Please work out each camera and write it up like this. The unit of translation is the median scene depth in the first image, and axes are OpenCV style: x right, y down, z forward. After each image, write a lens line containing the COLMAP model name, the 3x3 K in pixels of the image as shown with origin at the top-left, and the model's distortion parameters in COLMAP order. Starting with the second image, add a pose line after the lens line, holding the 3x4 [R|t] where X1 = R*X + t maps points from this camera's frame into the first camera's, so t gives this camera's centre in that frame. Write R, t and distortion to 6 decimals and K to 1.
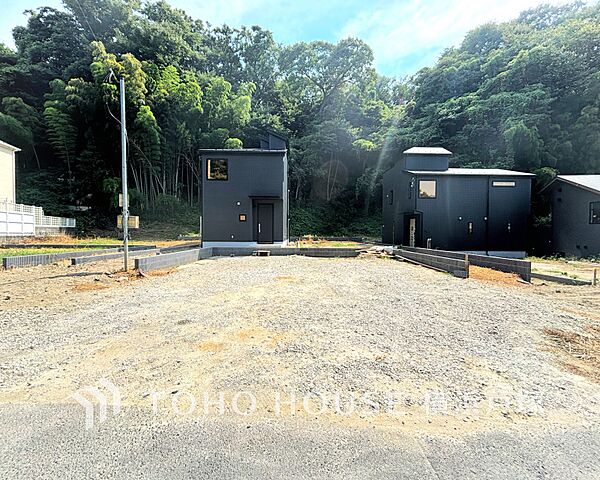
lens RADIAL K [[263.0, 0, 300.0], [0, 263.0, 240.0], [0, 0, 1]] dist [-0.001799, 0.000418]
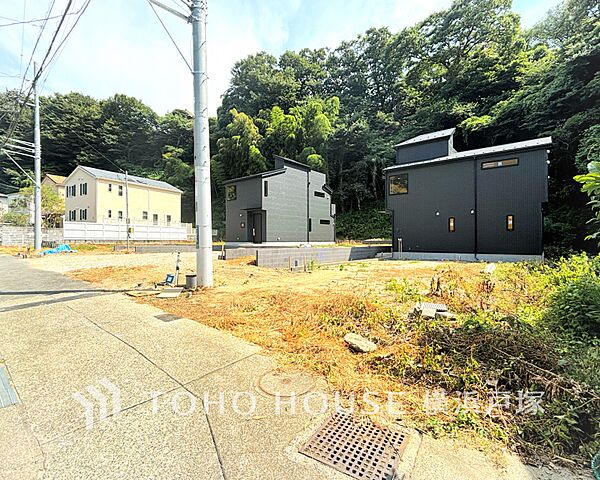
lens RADIAL K [[297.7, 0, 298.7], [0, 297.7, 240.5], [0, 0, 1]] dist [-0.001794, 0.000138]
pose [[0.757118, -0.009297, -0.653212, 0.558593], [-0.009576, 0.999633, -0.025327, 0.018393], [0.653208, 0.025431, 0.756752, -0.001338]]
